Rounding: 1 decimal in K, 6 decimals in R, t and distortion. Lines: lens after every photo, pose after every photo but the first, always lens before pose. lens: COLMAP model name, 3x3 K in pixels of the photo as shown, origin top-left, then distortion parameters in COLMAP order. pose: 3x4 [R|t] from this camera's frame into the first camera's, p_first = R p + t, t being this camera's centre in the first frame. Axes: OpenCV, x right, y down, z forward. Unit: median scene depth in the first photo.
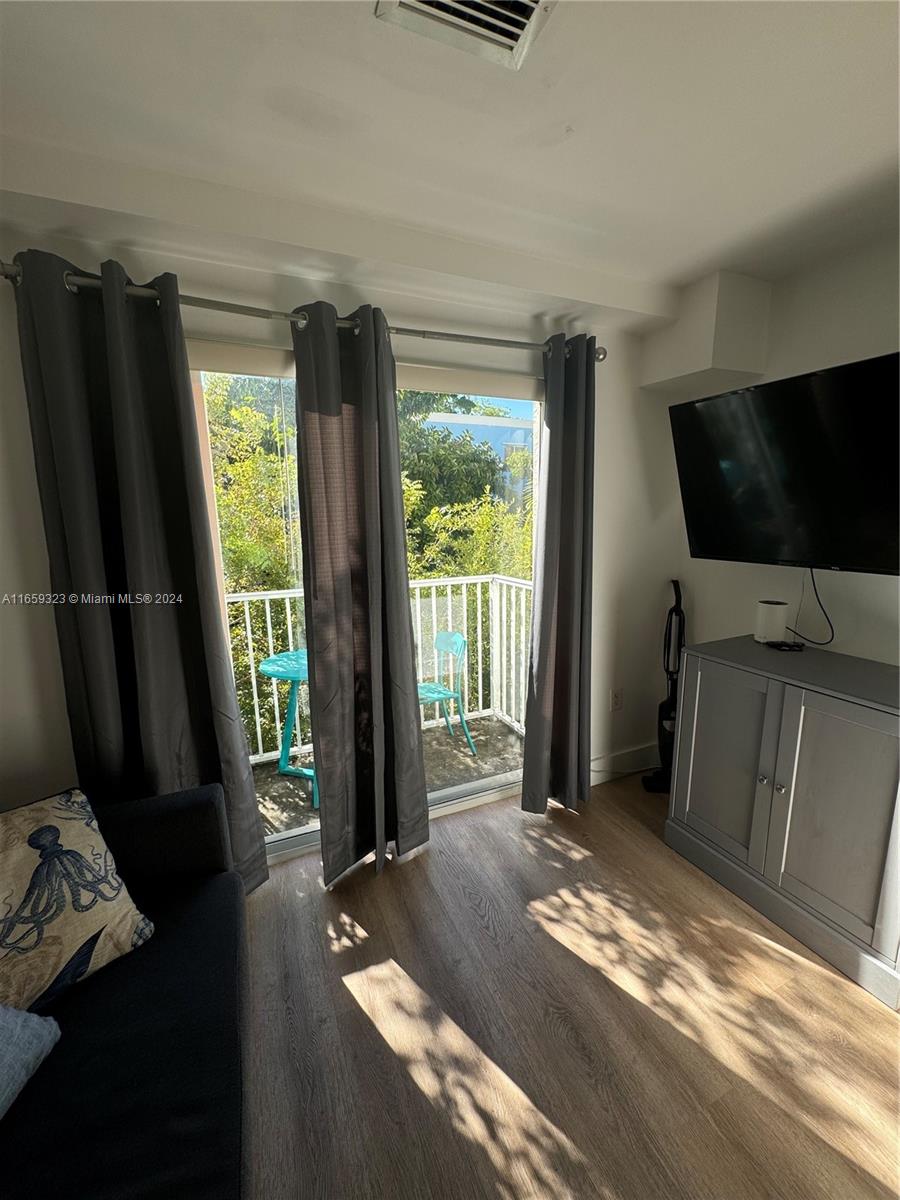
lens RADIAL K [[478.5, 0, 447.3], [0, 478.5, 599.9], [0, 0, 1]] dist [-0.003589, 0.000549]
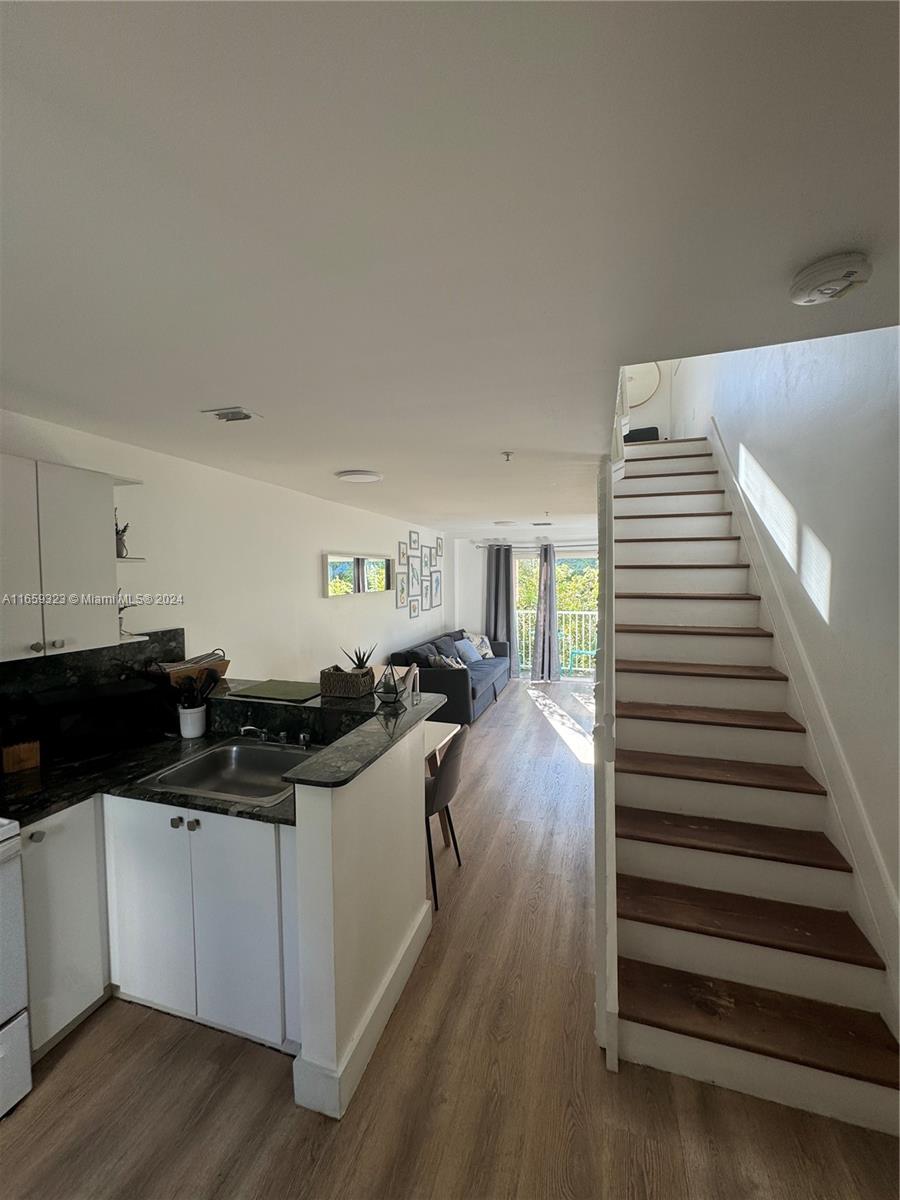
lens RADIAL K [[478.5, 0, 449.7], [0, 478.5, 599.4], [0, 0, 1]] dist [-0.003589, 0.000549]
pose [[0.751244, 0.045573, -0.658449, 2.234894], [-0.120737, 0.990269, -0.069213, 0.346905], [0.648888, 0.131495, 0.749436, -3.069041]]
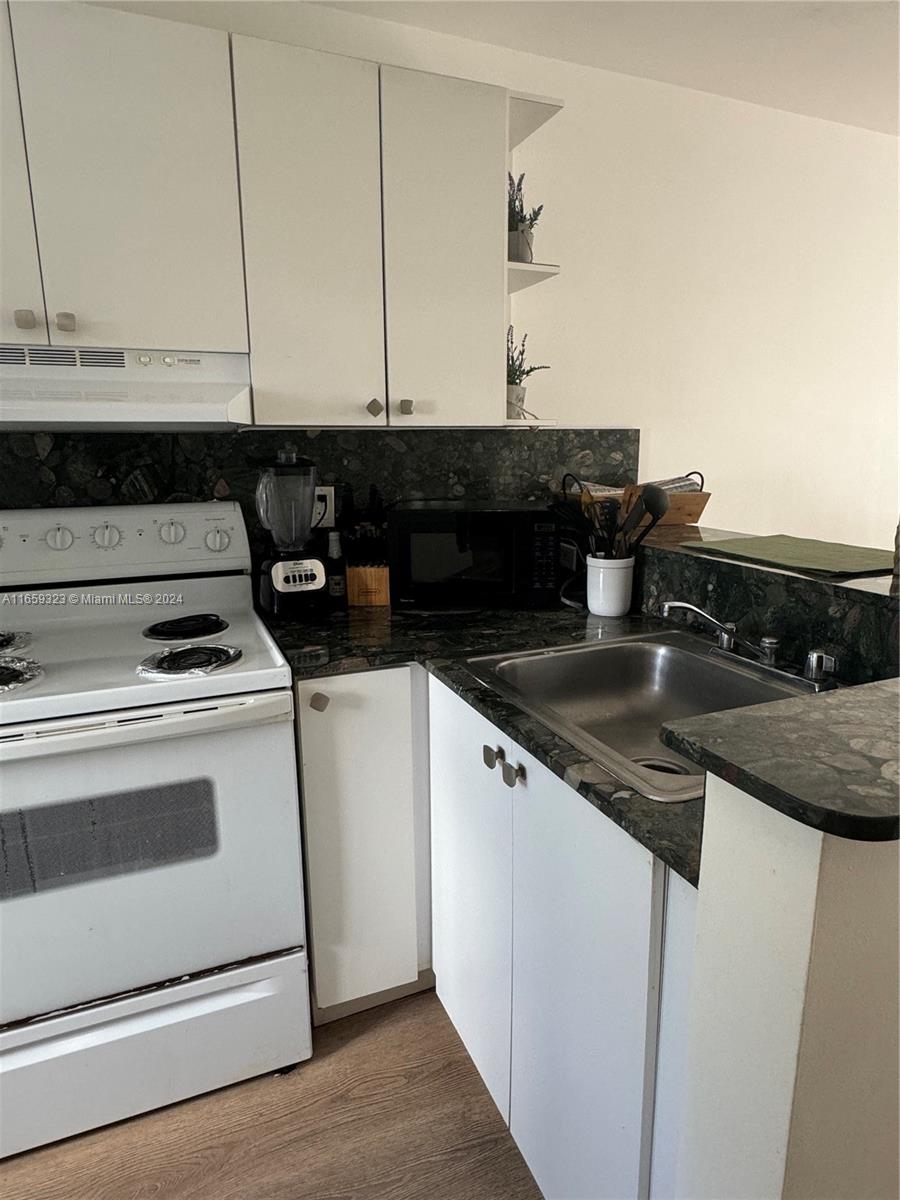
lens RADIAL K [[708.2, 0, 454.3], [0, 708.2, 595.2], [0, 0, 1]] dist [-0.004136, 0.000367]
pose [[-0.026827, 0.226050, -0.973746, 1.779291], [-0.165934, 0.959576, 0.227332, 0.516695], [0.985772, 0.167676, 0.011767, -2.672373]]
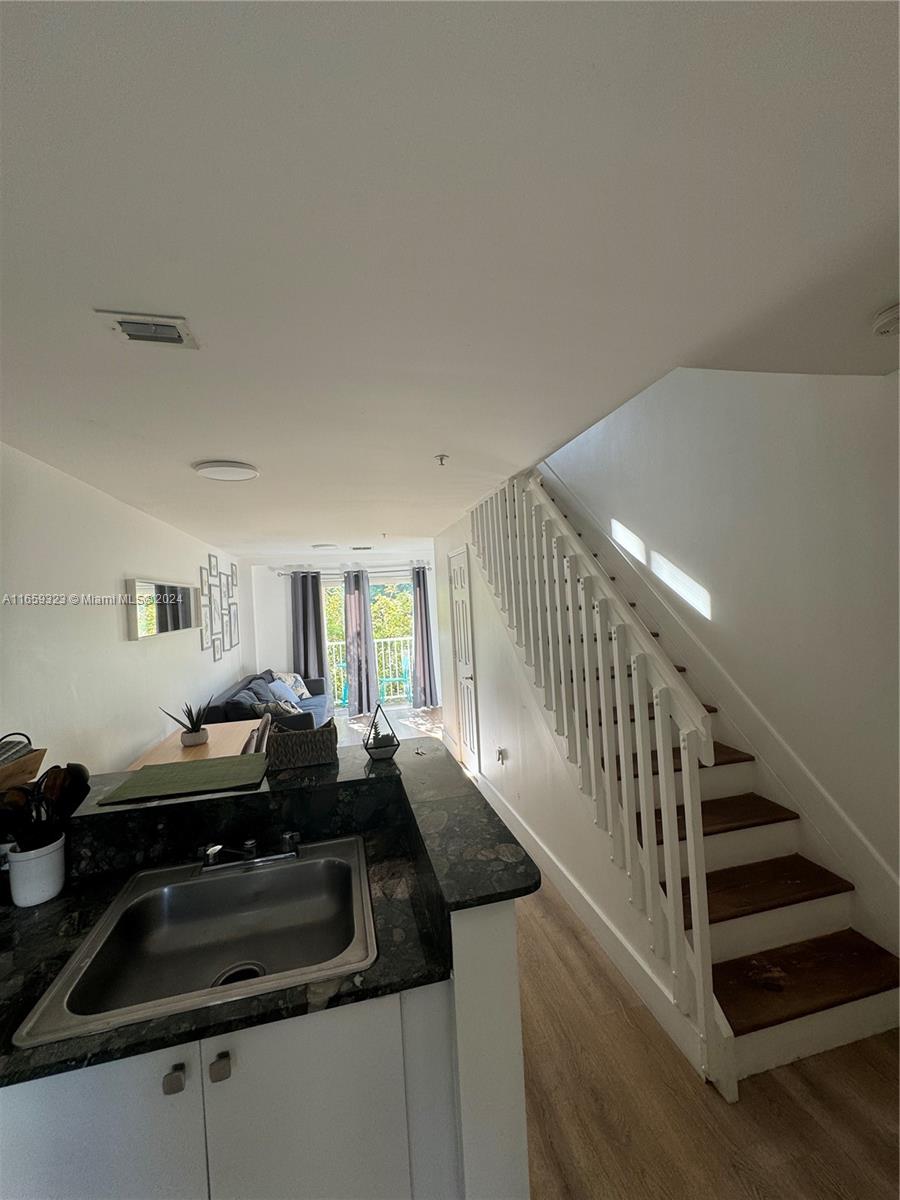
lens RADIAL K [[478.5, 0, 449.4], [0, 478.5, 600.4], [0, 0, 1]] dist [-0.003589, 0.000549]
pose [[0.981368, -0.035738, -0.188787, 1.506138], [0.003636, 0.985828, -0.167719, 0.406881], [0.192105, 0.163908, 0.967590, -3.140753]]
